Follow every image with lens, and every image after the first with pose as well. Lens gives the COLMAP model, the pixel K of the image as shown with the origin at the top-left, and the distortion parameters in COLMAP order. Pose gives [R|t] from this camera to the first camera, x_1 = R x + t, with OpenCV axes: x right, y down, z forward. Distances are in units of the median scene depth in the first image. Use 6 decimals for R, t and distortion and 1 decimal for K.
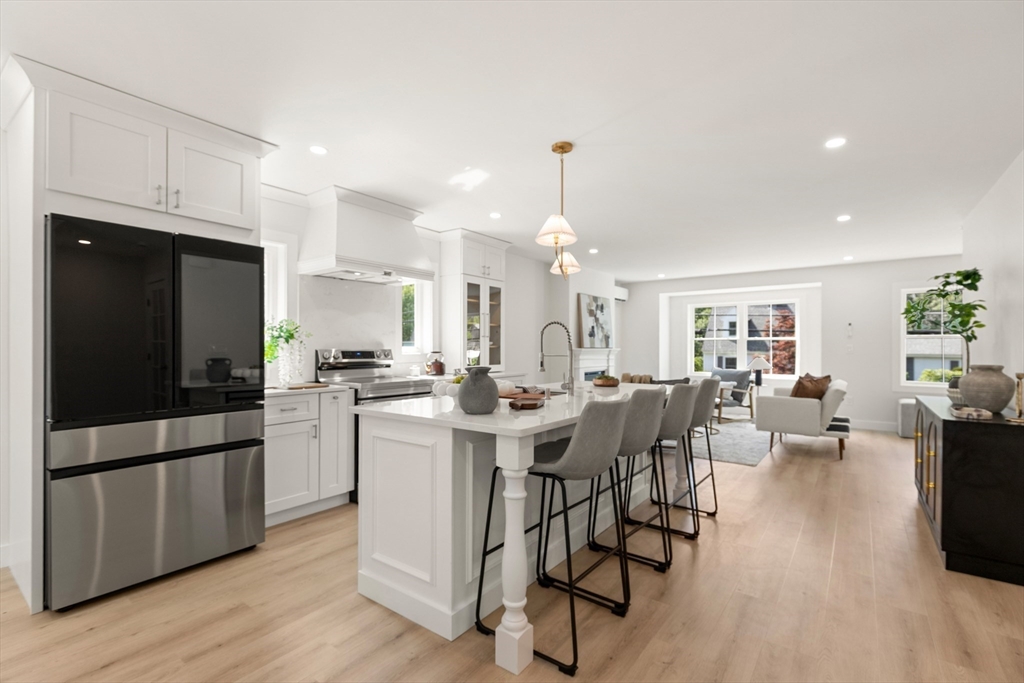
lens RADIAL K [[466.6, 0, 512.1], [0, 466.6, 348.7], [0, 0, 1]] dist [0.017247, 0.000083]
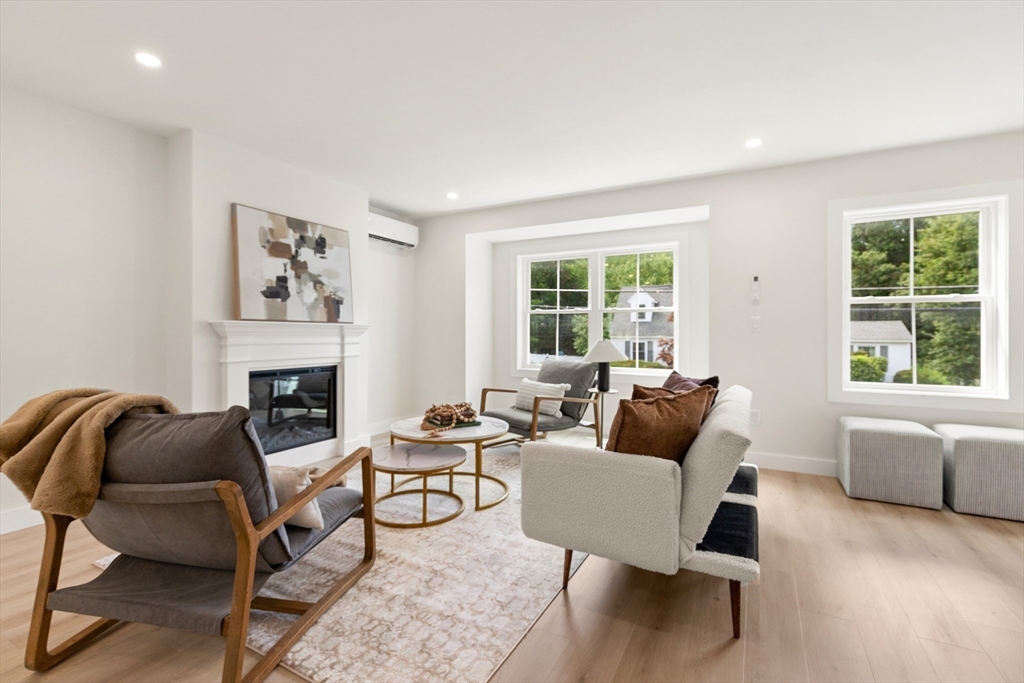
lens RADIAL K [[466.6, 0, 510.5], [0, 466.6, 334.6], [0, 0, 1]] dist [0.017247, 0.000083]
pose [[0.989299, -0.000679, 0.145903, 0.336265], [0.000584, 1.000000, 0.000696, 0.012253], [-0.145903, -0.000603, 0.989299, 0.474684]]
